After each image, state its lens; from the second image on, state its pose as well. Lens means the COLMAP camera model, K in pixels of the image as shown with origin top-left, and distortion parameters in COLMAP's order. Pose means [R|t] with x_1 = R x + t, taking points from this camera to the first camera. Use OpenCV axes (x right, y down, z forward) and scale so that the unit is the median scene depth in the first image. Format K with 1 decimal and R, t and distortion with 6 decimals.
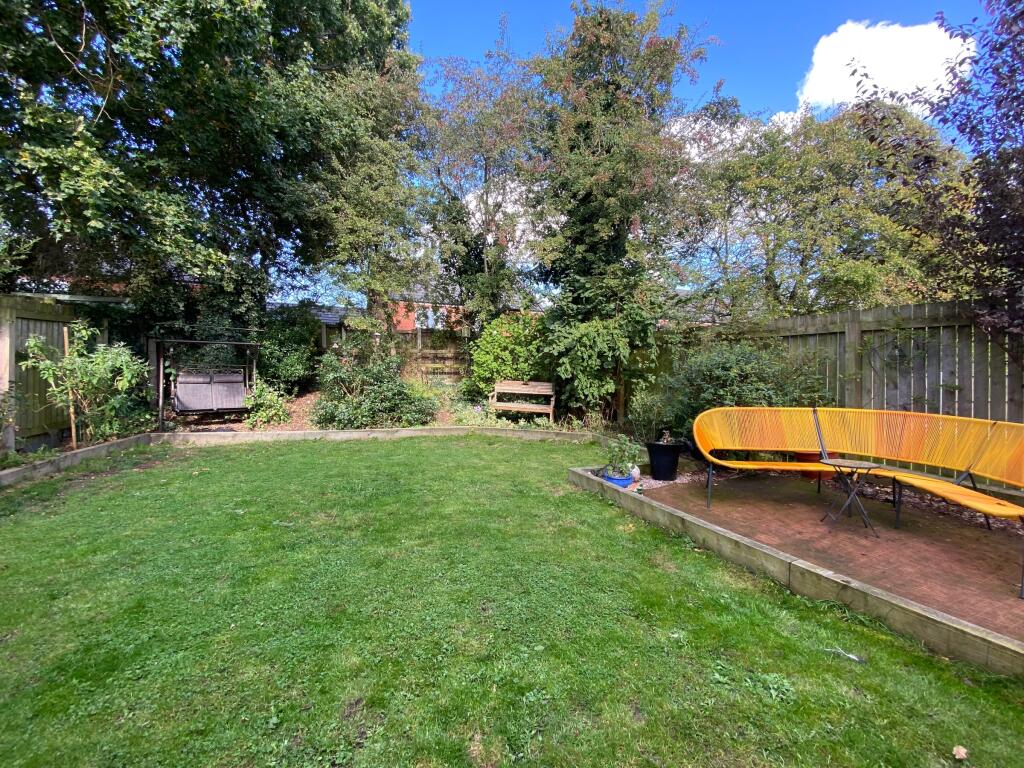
lens RADIAL K [[415.6, 0, 508.3], [0, 415.6, 381.1], [0, 0, 1]] dist [0.033342, -0.030102]
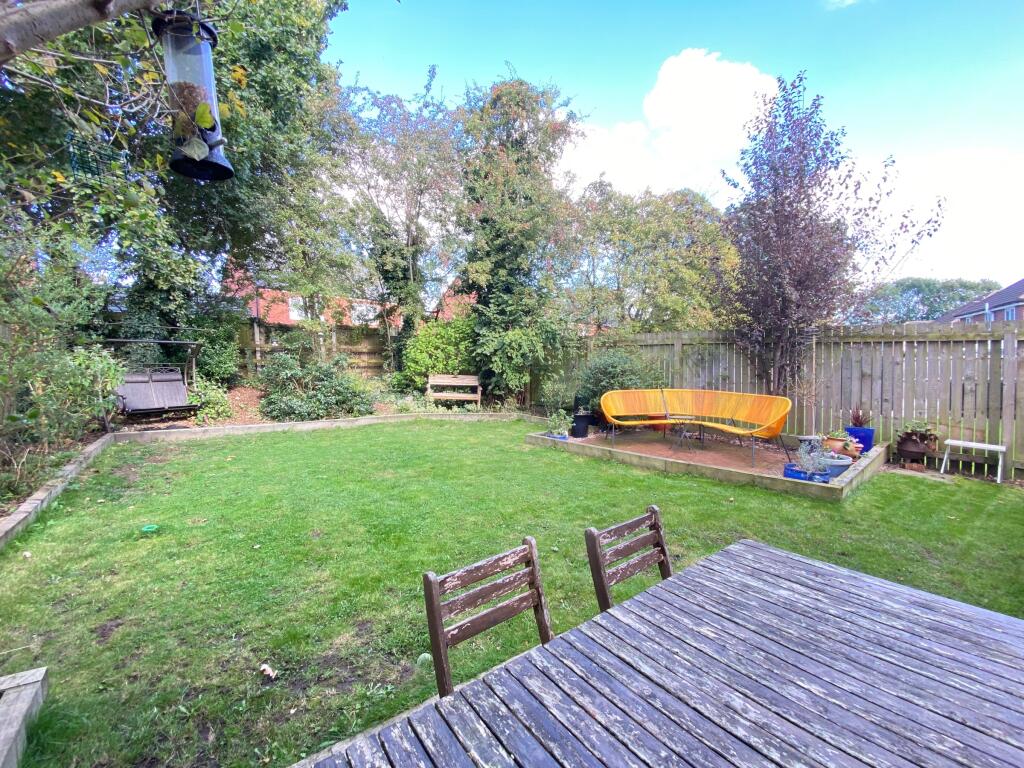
lens RADIAL K [[415.6, 0, 508.3], [0, 415.6, 381.1], [0, 0, 1]] dist [0.033342, -0.030102]
pose [[0.941919, -0.020925, 0.335187, -0.269599], [0.012678, 0.999561, 0.026772, -0.014832], [-0.335600, -0.020968, 0.941771, -0.250765]]
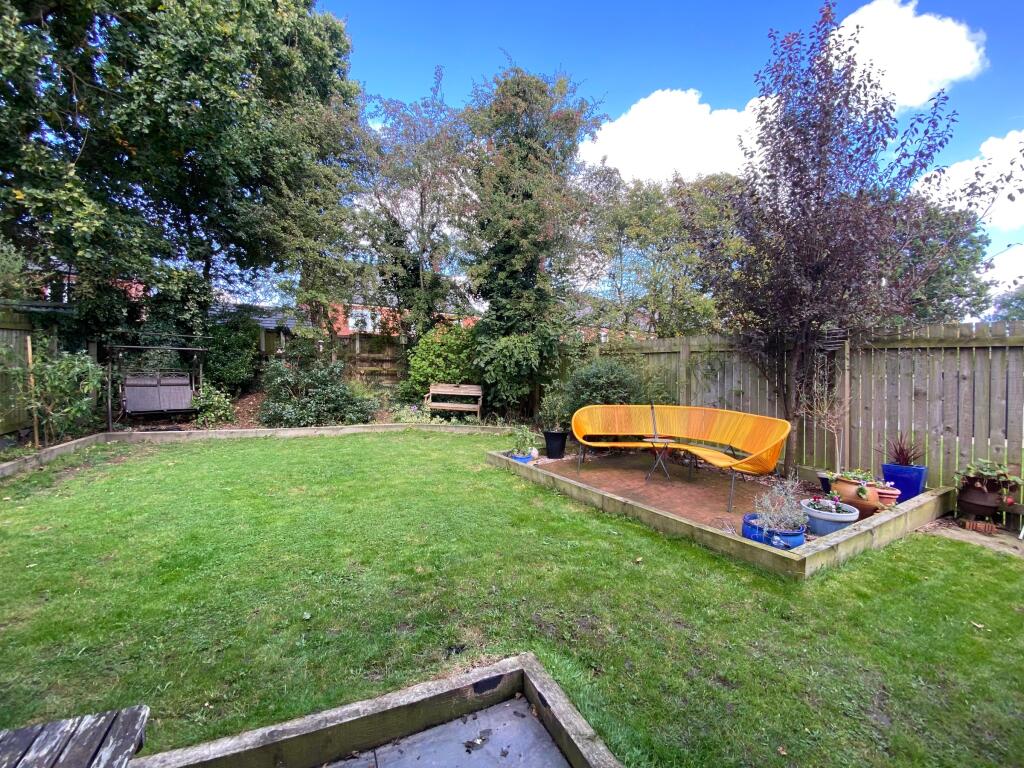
lens RADIAL K [[415.6, 0, 508.3], [0, 415.6, 381.1], [0, 0, 1]] dist [0.033342, -0.030102]
pose [[0.988279, 0.002432, 0.152642, 0.007393], [-0.002541, 0.999997, 0.000522, -0.011677], [-0.152640, -0.000904, 0.988281, -0.208922]]
